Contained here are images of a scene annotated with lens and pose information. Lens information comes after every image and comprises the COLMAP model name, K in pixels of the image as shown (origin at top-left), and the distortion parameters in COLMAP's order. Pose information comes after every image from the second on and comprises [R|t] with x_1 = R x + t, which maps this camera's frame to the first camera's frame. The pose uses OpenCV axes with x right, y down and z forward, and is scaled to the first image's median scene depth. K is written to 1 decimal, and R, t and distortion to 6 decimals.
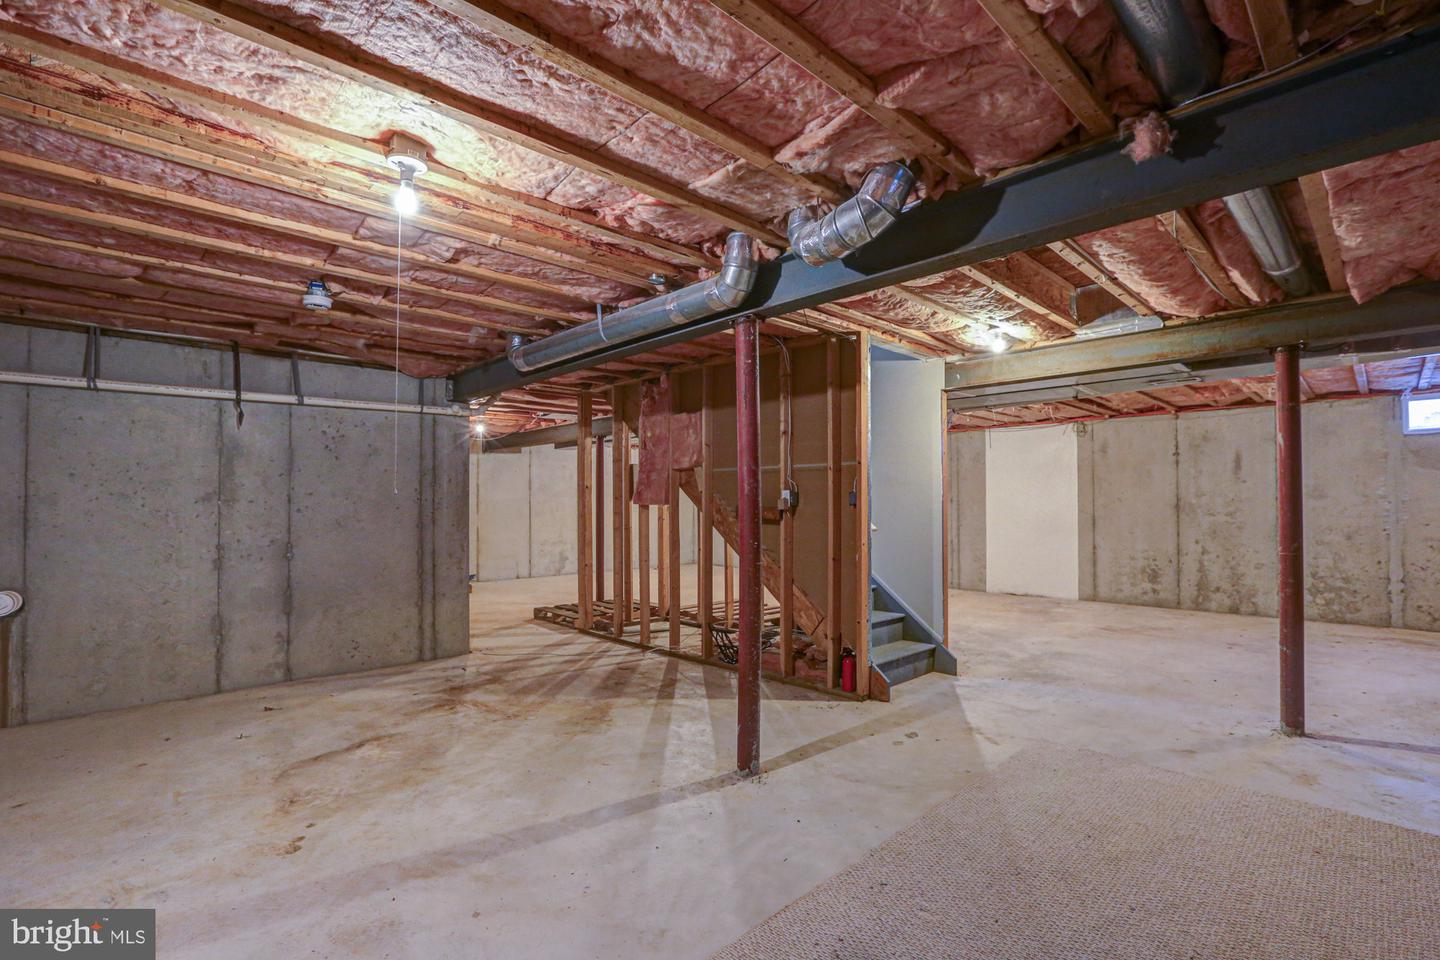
lens RADIAL K [[645.1, 0, 715.8], [0, 645.1, 491.0], [0, 0, 1]] dist [-0.049967, 0.018104]
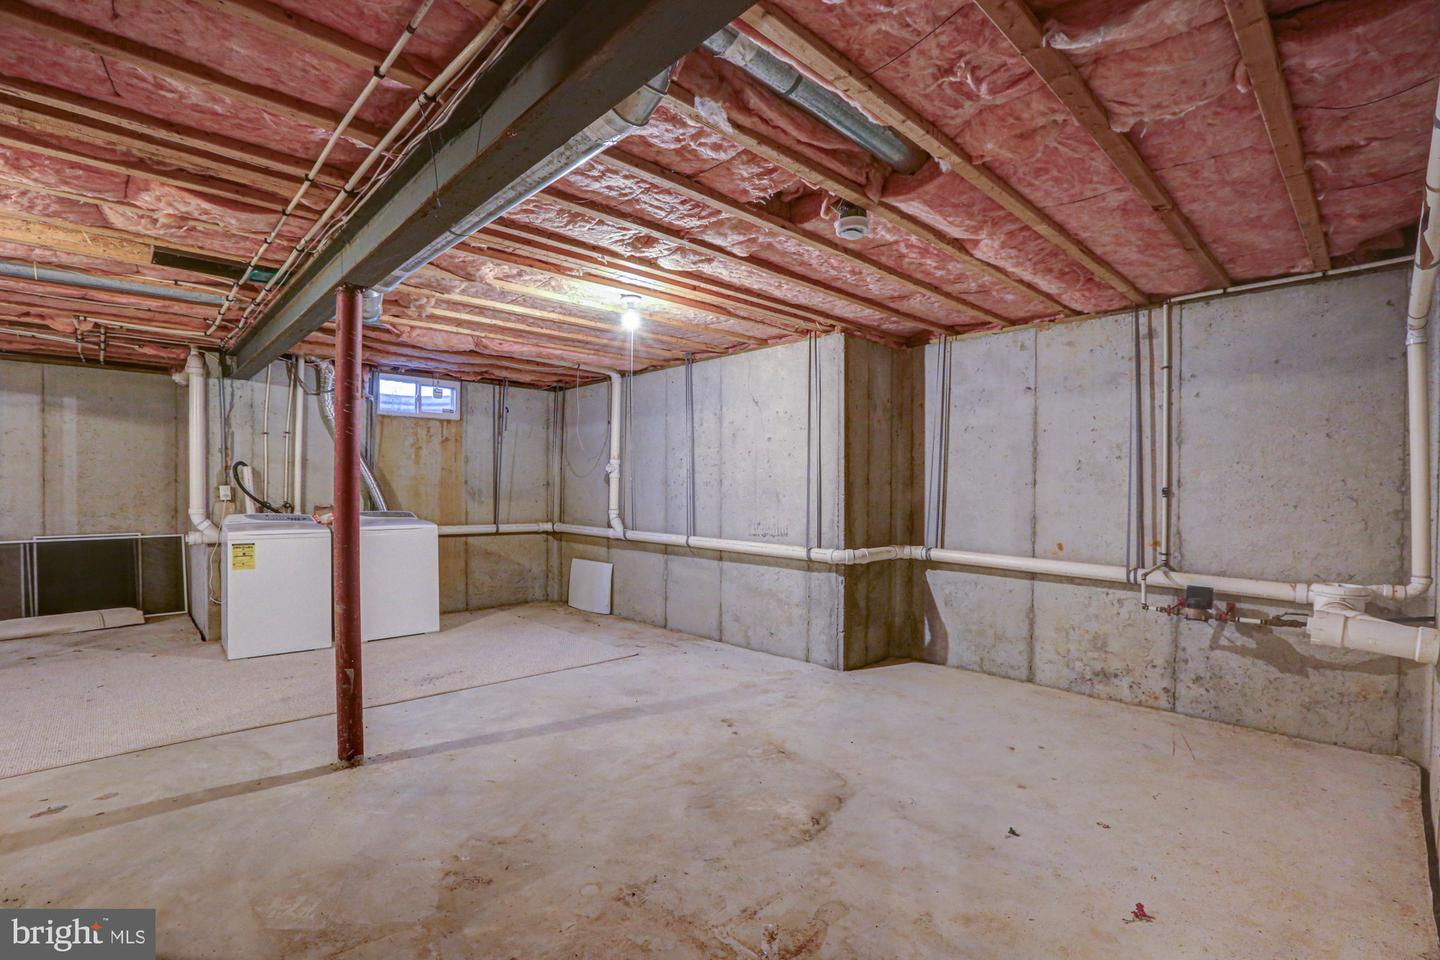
lens RADIAL K [[689.9, 0, 690.2], [0, 689.9, 499.6], [0, 0, 1]] dist [-0.051642, 0.024344]
pose [[-0.998630, -0.003206, 0.052234, -0.435712], [-0.003578, 0.999969, -0.007034, 0.040177], [-0.052210, -0.007211, -0.998610, 1.697303]]
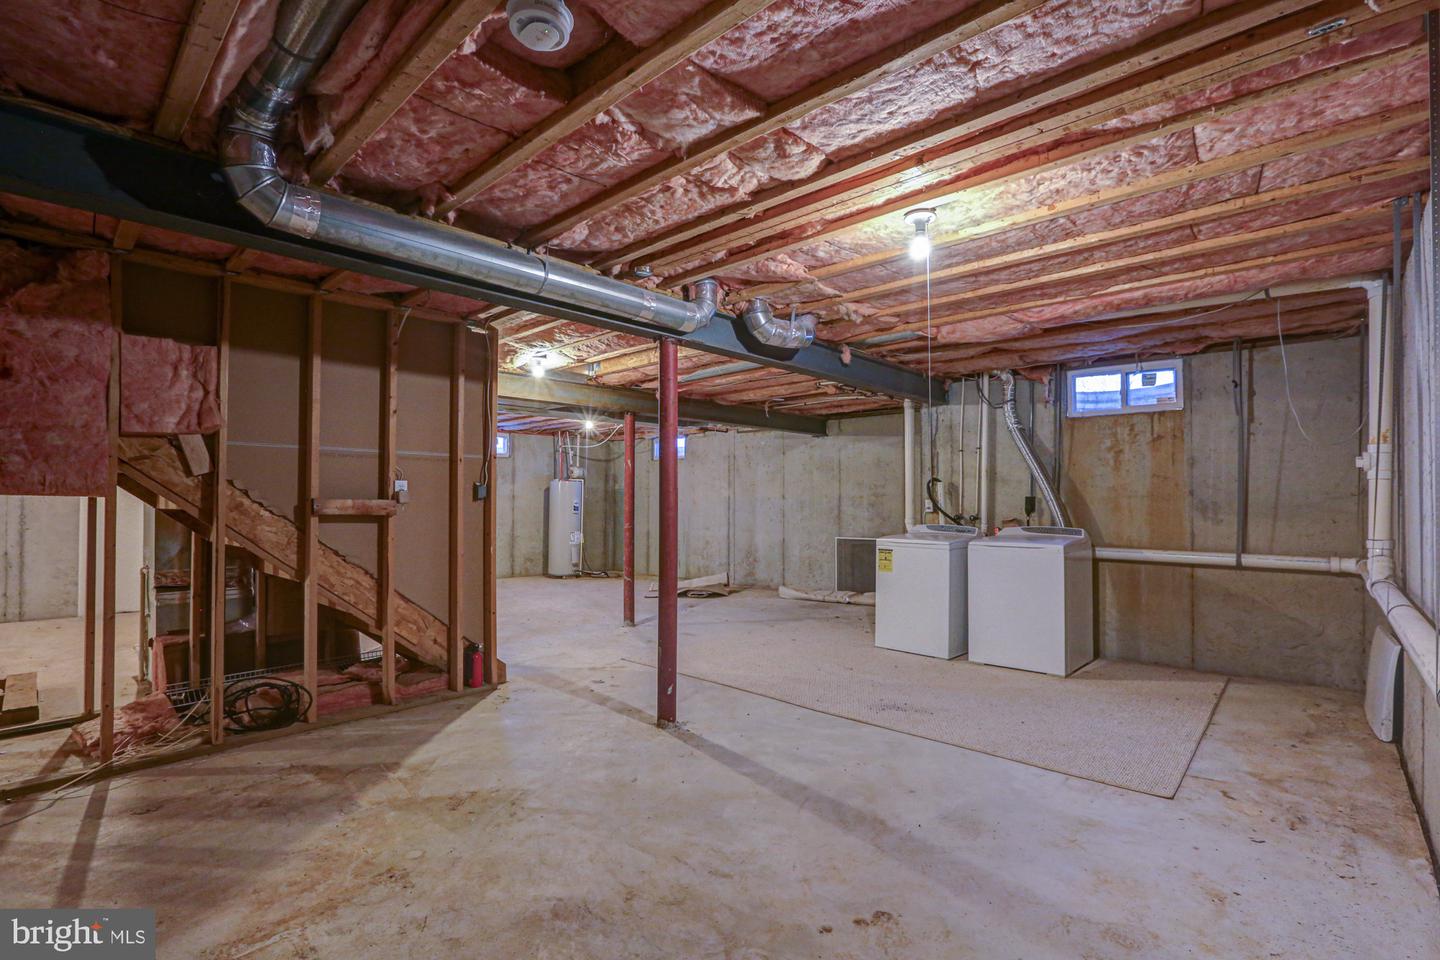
lens RADIAL K [[645.1, 0, 715.8], [0, 645.1, 491.0], [0, 0, 1]] dist [-0.049967, 0.018104]
pose [[-0.032284, 0.019228, 0.999294, -0.970462], [-0.023019, 0.999535, -0.019977, 0.025139], [-0.999214, -0.023648, -0.031826, 0.812878]]
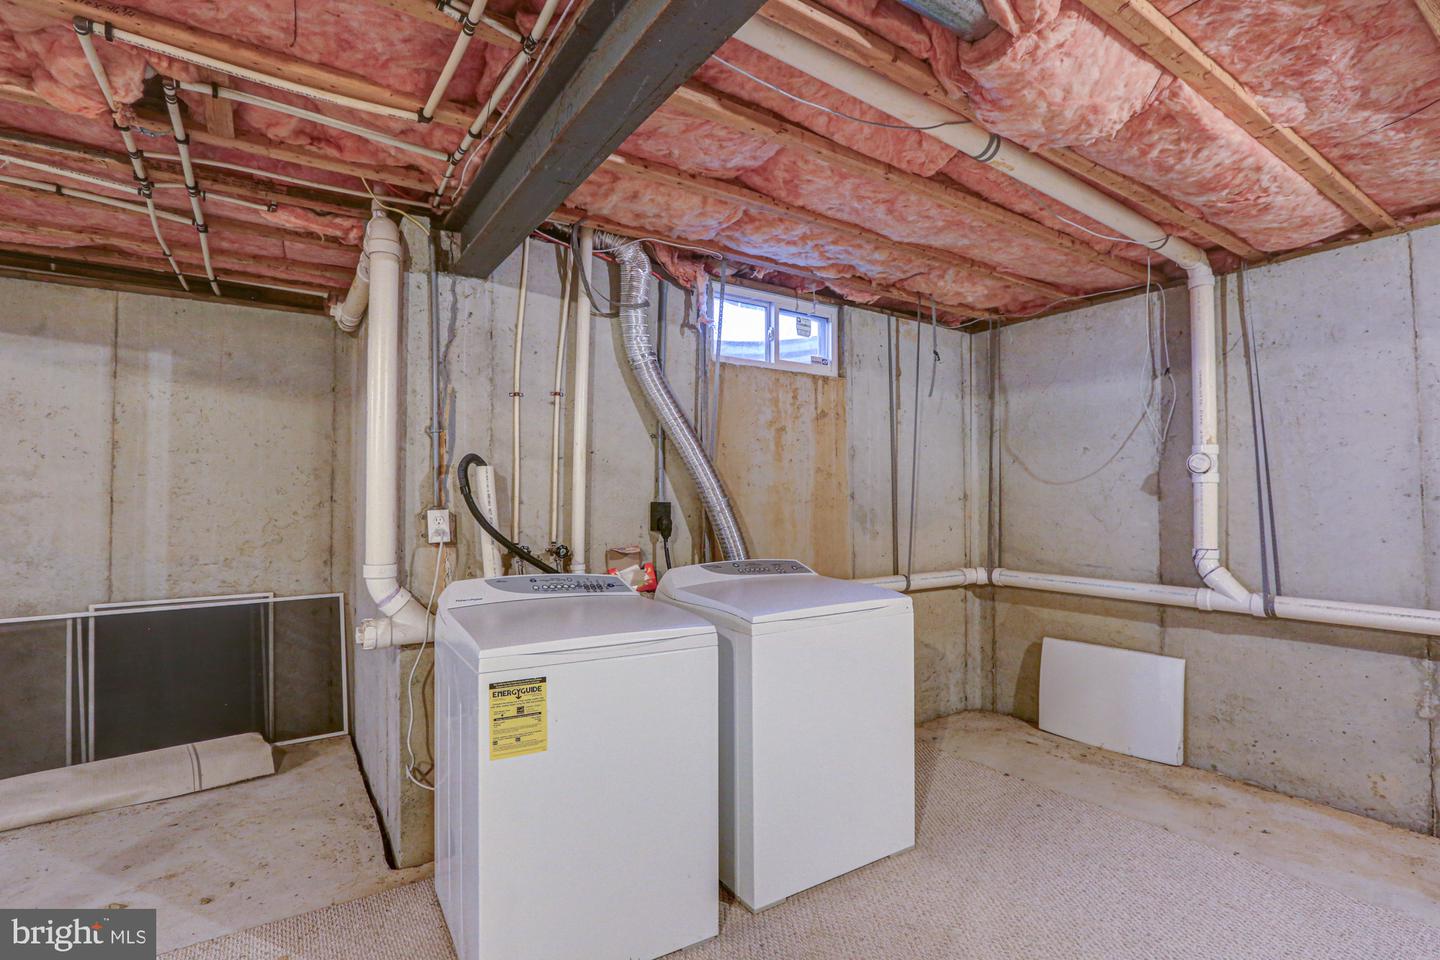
lens RADIAL K [[685.0, 0, 715.5], [0, 685.0, 474.8], [0, 0, 1]] dist [-0.049580, 0.023028]
pose [[-0.983810, 0.016331, 0.178470, 0.318804], [0.005677, 0.998180, -0.060040, 0.008339], [-0.179126, -0.058055, -0.982112, 0.822534]]
